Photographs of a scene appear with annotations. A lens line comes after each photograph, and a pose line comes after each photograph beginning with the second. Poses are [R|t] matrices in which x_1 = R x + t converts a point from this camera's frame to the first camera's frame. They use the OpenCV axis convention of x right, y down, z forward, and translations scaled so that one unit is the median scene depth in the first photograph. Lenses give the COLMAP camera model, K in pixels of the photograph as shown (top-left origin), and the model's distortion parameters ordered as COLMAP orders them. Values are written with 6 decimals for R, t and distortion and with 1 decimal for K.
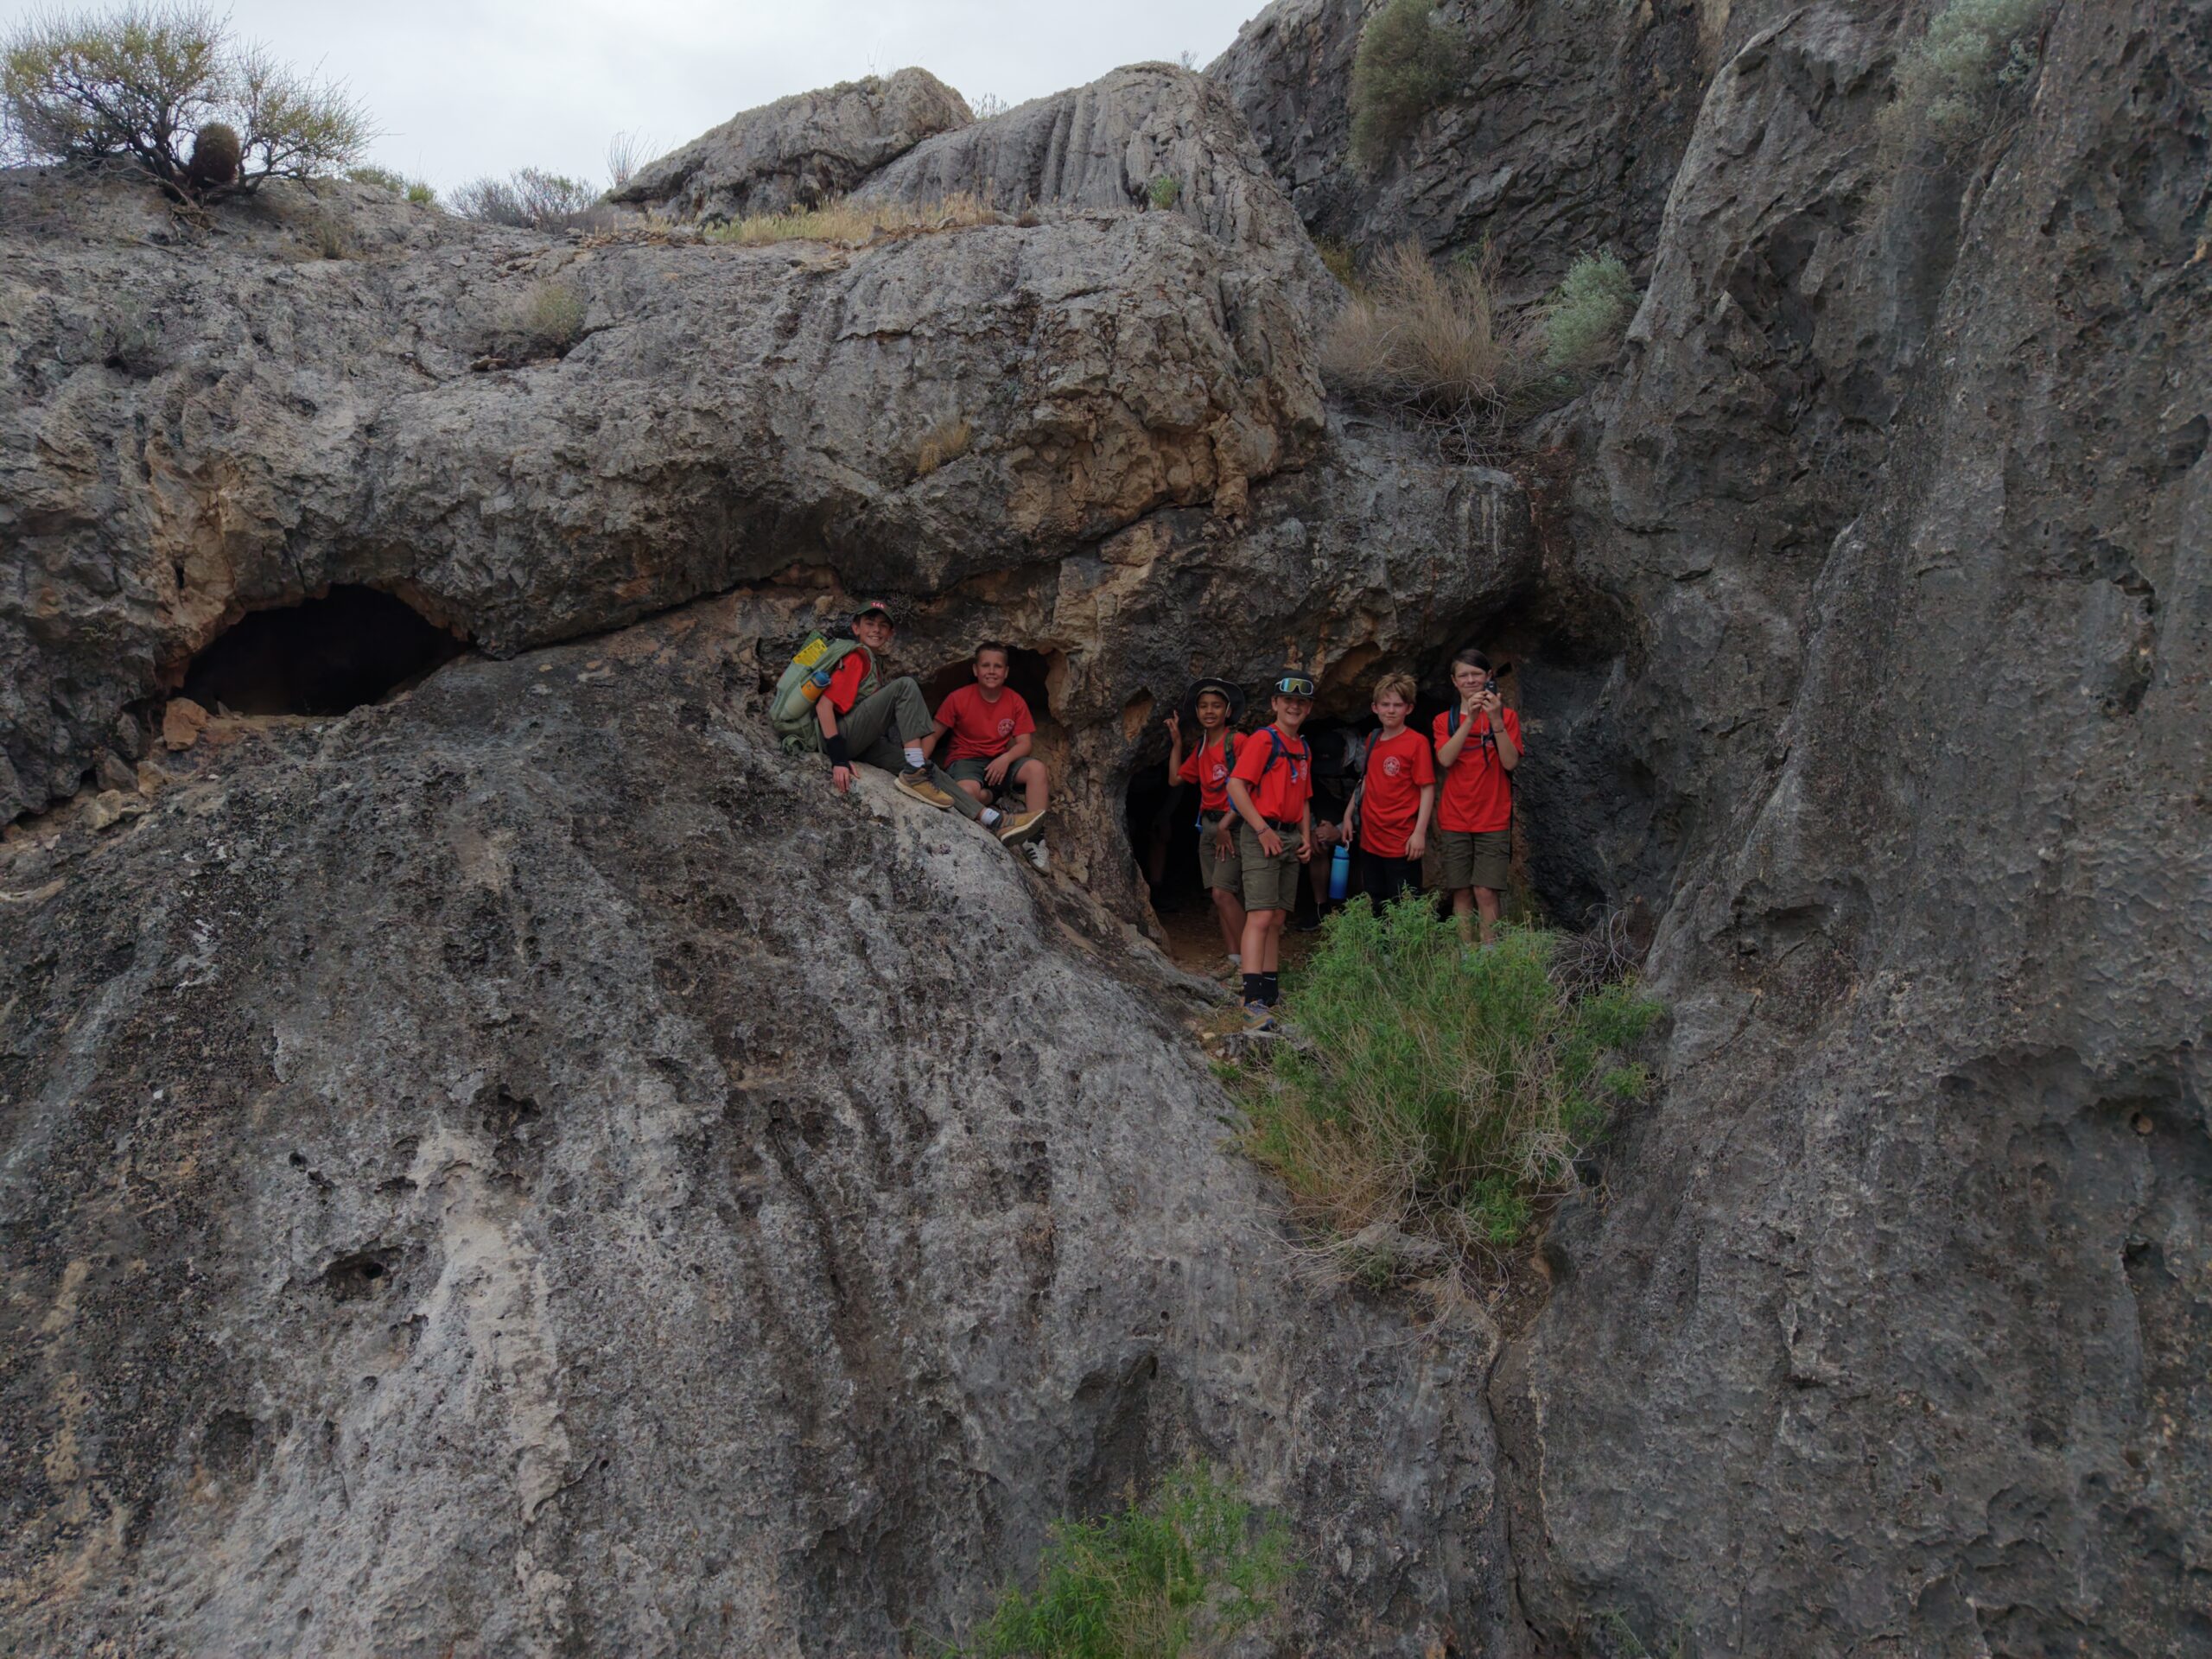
lens RADIAL K [[1496.5, 0, 1116.1], [0, 1496.5, 832.2], [0, 0, 1]] dist [0.030357, -0.015978]
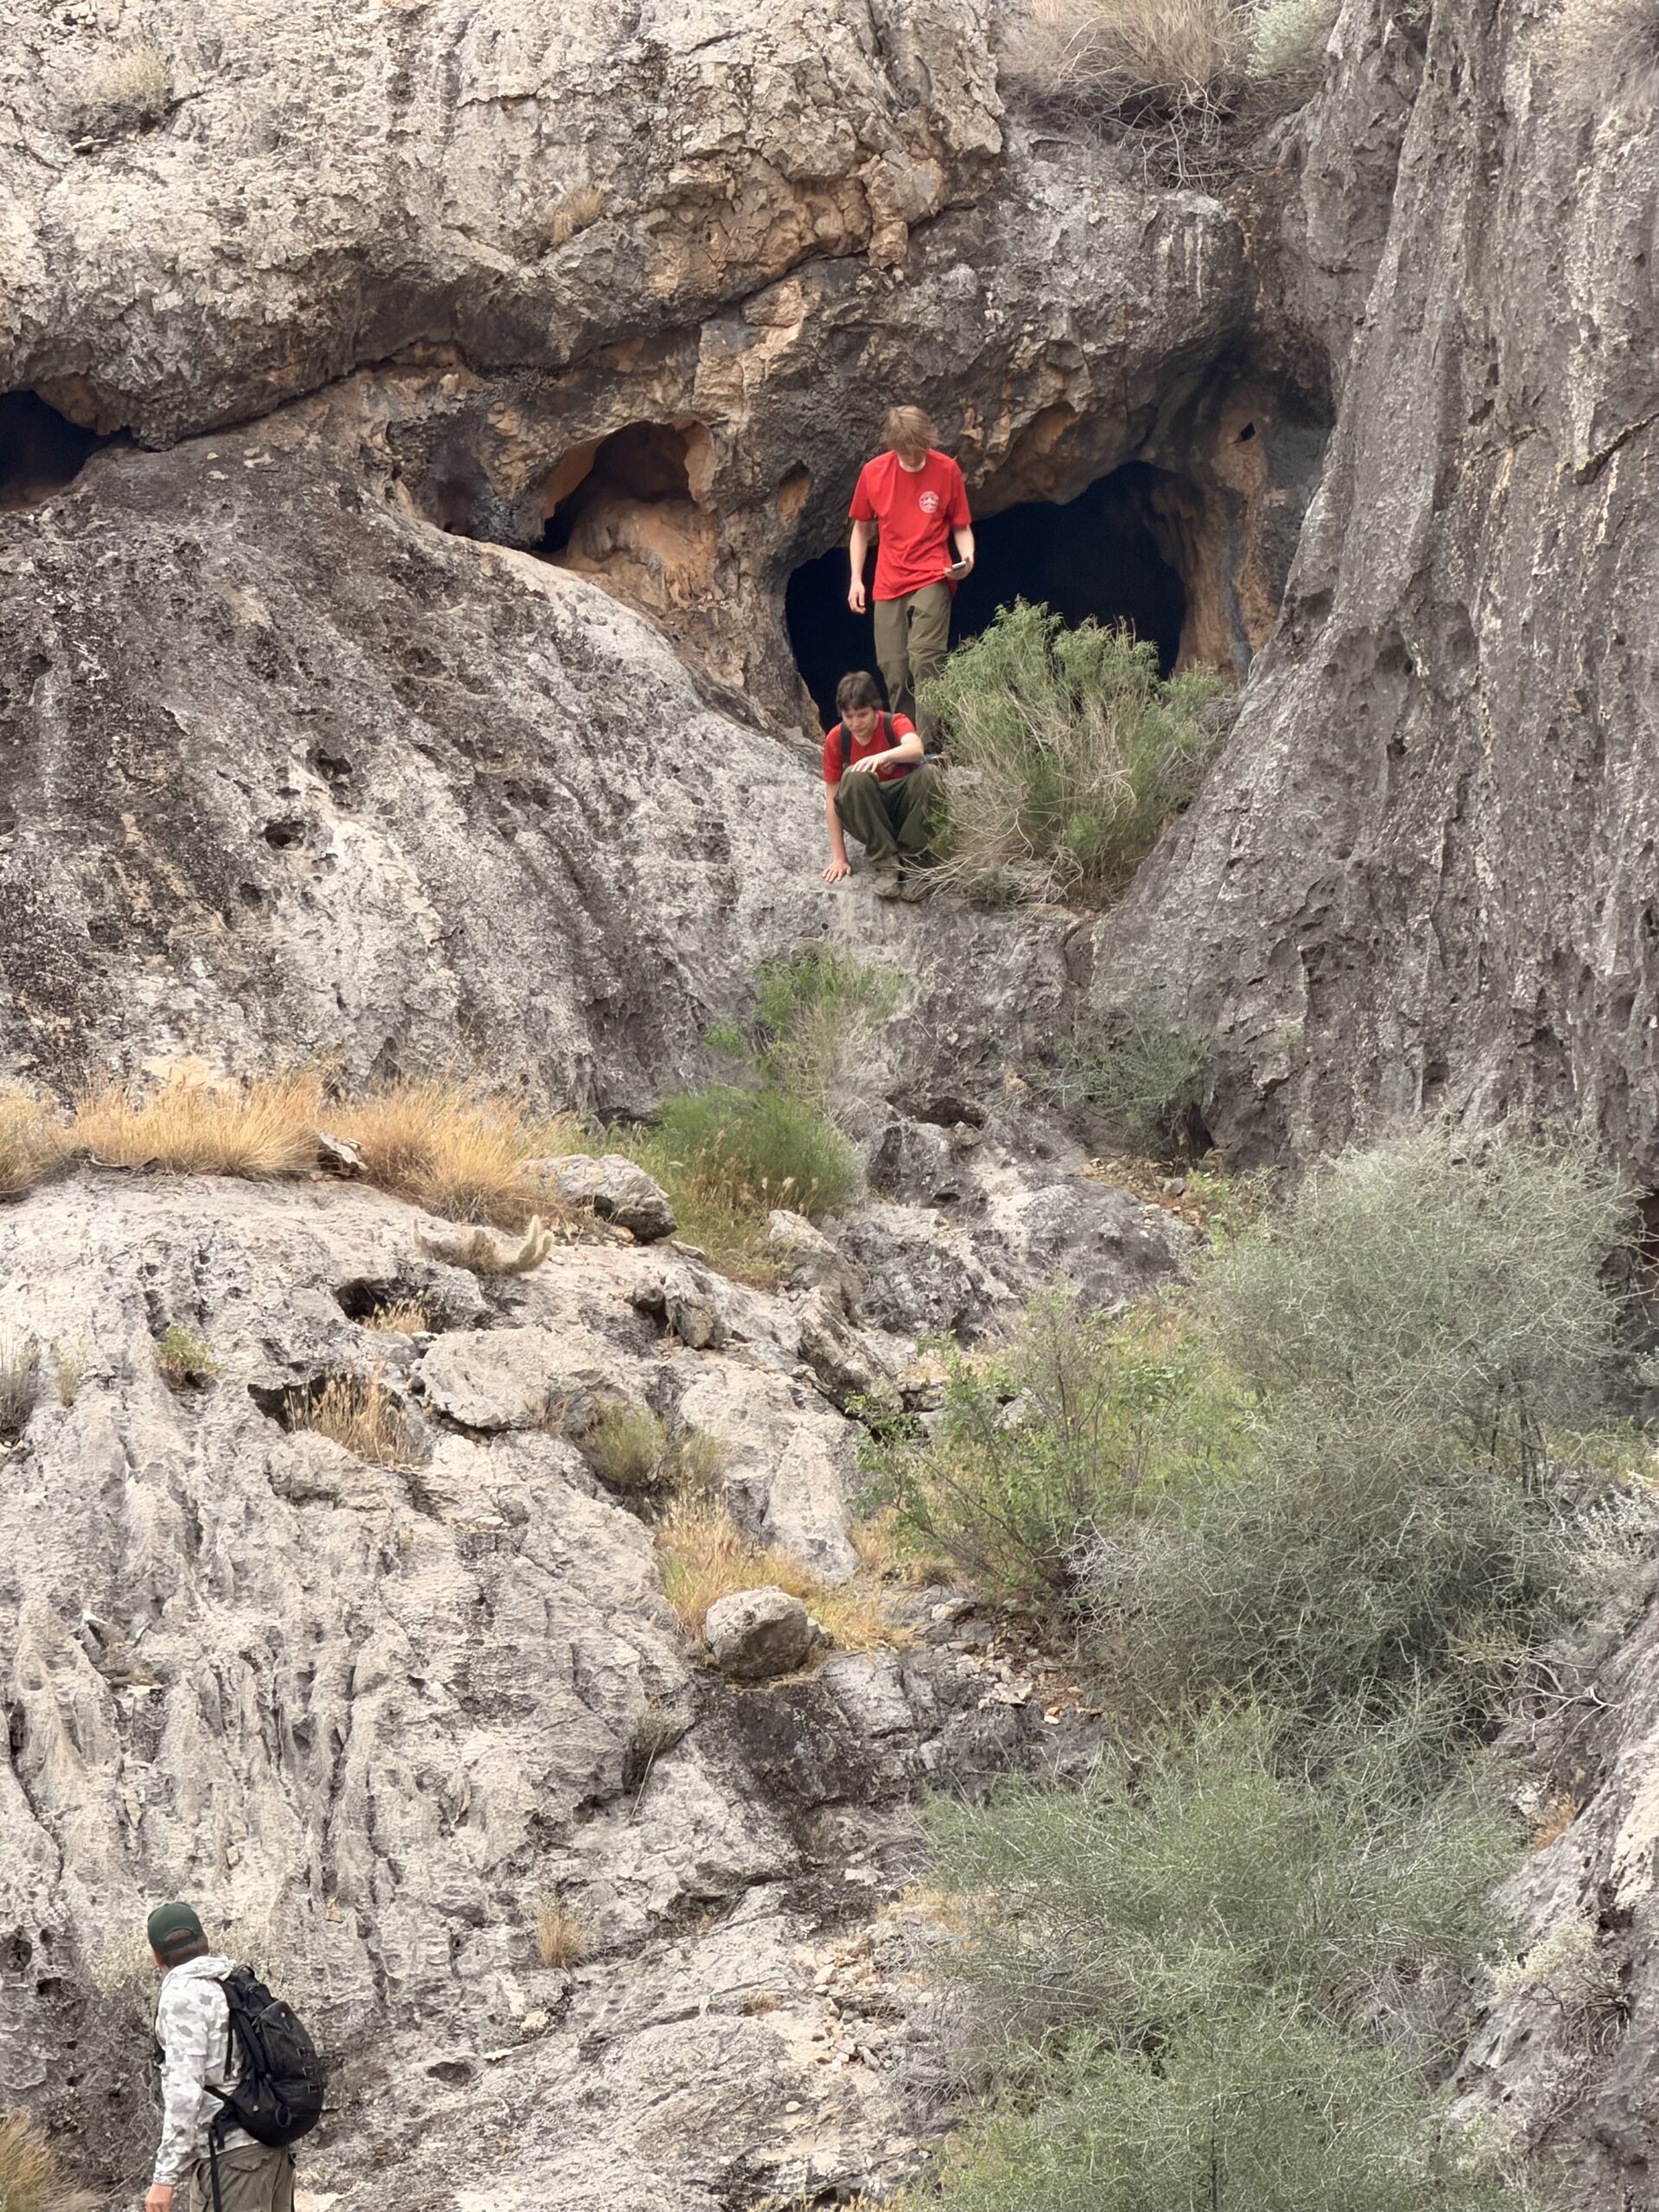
lens RADIAL K [[13626.8, 0, 825.3], [0, 13626.8, 1117.9], [0, 0, 1]] dist [0.351756, 0.000000]
pose [[0.999212, -0.039446, 0.004427, -0.019202], [0.039683, 0.995219, -0.089240, 1.171571], [-0.000886, 0.089345, 0.996000, -8.120845]]
